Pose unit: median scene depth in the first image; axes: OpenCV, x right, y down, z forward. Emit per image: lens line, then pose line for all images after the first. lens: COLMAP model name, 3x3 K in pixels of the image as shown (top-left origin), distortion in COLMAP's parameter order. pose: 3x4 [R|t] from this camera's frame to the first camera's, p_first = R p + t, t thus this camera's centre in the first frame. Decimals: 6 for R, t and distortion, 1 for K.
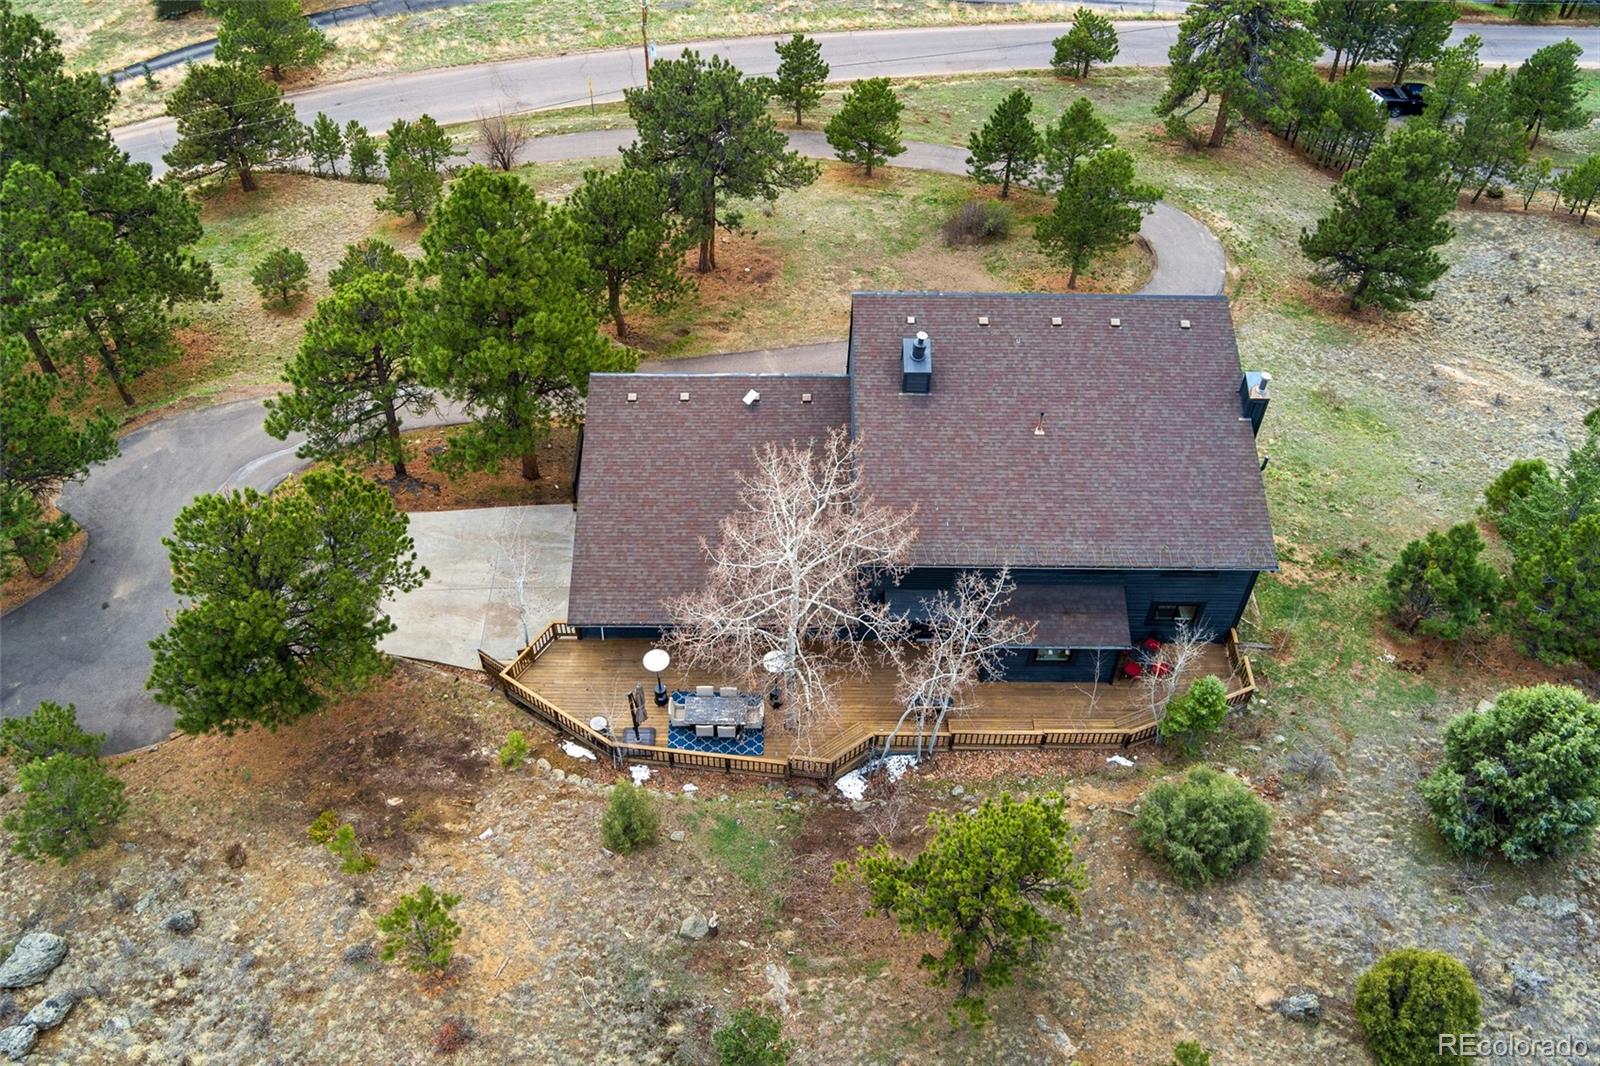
lens RADIAL K [[1251.2, 0, 800.0], [0, 1251.2, 533.0], [0, 0, 1]] dist [-0.062381, -0.001987]
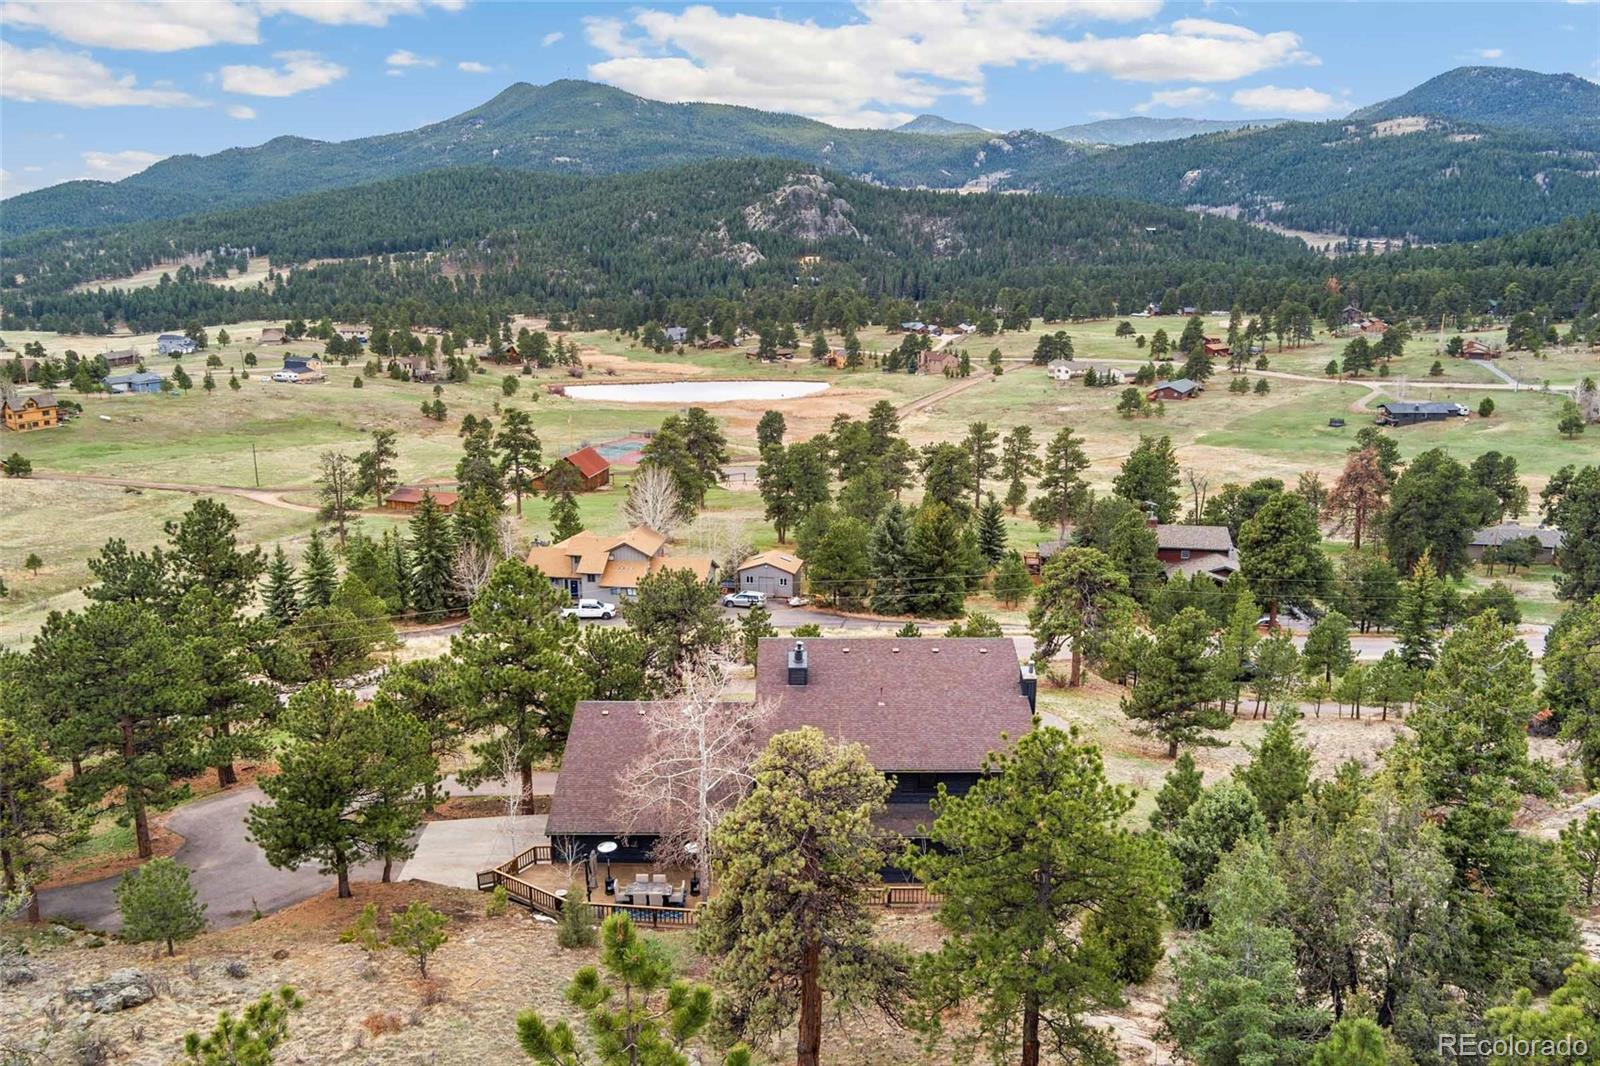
lens RADIAL K [[1251.2, 0, 800.0], [0, 1251.2, 533.0], [0, 0, 1]] dist [-0.062381, -0.001987]
pose [[0.999977, -0.003725, 0.005713, 0.089168], [0.006295, 0.826475, -0.562939, 0.578097], [-0.002624, 0.562962, 0.826479, -0.321107]]
